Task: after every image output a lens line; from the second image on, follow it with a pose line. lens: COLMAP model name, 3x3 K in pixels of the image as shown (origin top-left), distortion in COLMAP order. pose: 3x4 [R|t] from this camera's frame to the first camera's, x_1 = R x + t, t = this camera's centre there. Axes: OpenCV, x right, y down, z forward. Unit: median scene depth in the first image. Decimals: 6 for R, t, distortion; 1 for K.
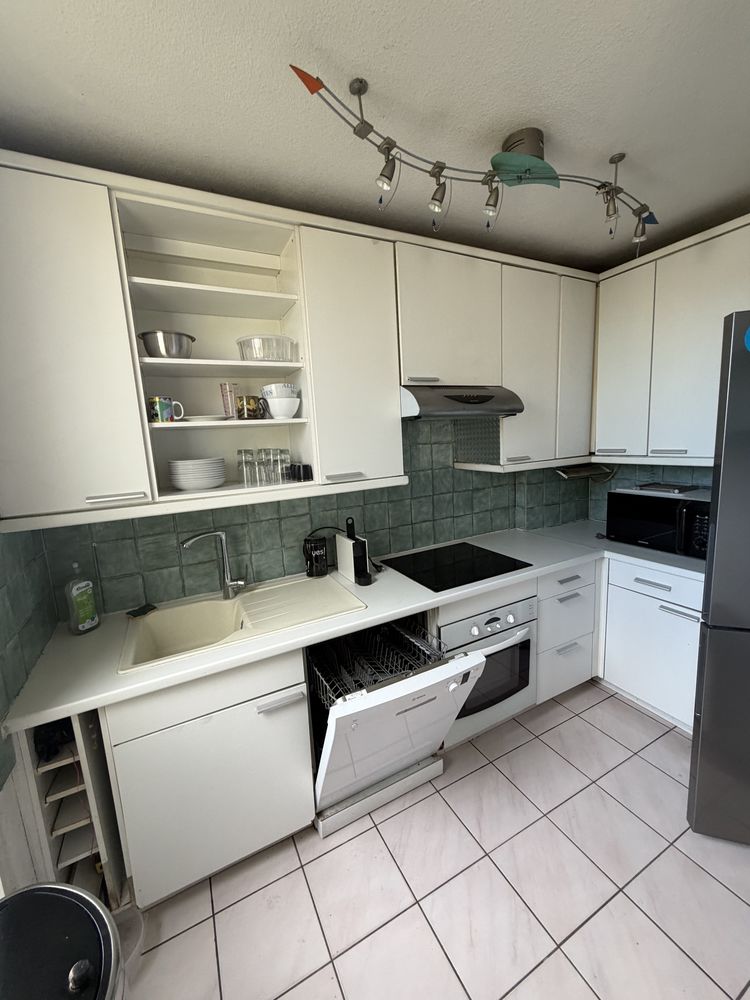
lens RADIAL K [[398.2, 0, 379.8], [0, 398.2, 500.8], [0, 0, 1]] dist [0.001098, -0.000144]
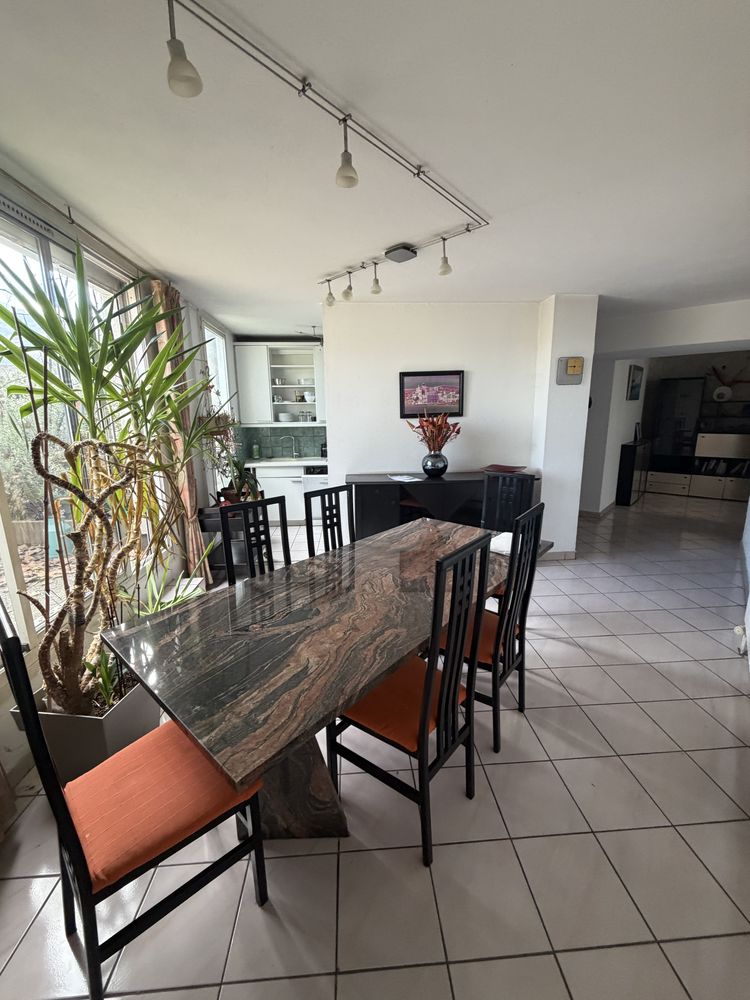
lens RADIAL K [[398.2, 0, 374.1], [0, 398.2, 496.8], [0, 0, 1]] dist [0.001098, -0.000144]
pose [[0.915595, 0.128998, -0.380849, 0.938556], [-0.105398, 0.991020, 0.082285, 0.141892], [0.388044, -0.035199, 0.920969, -1.085623]]
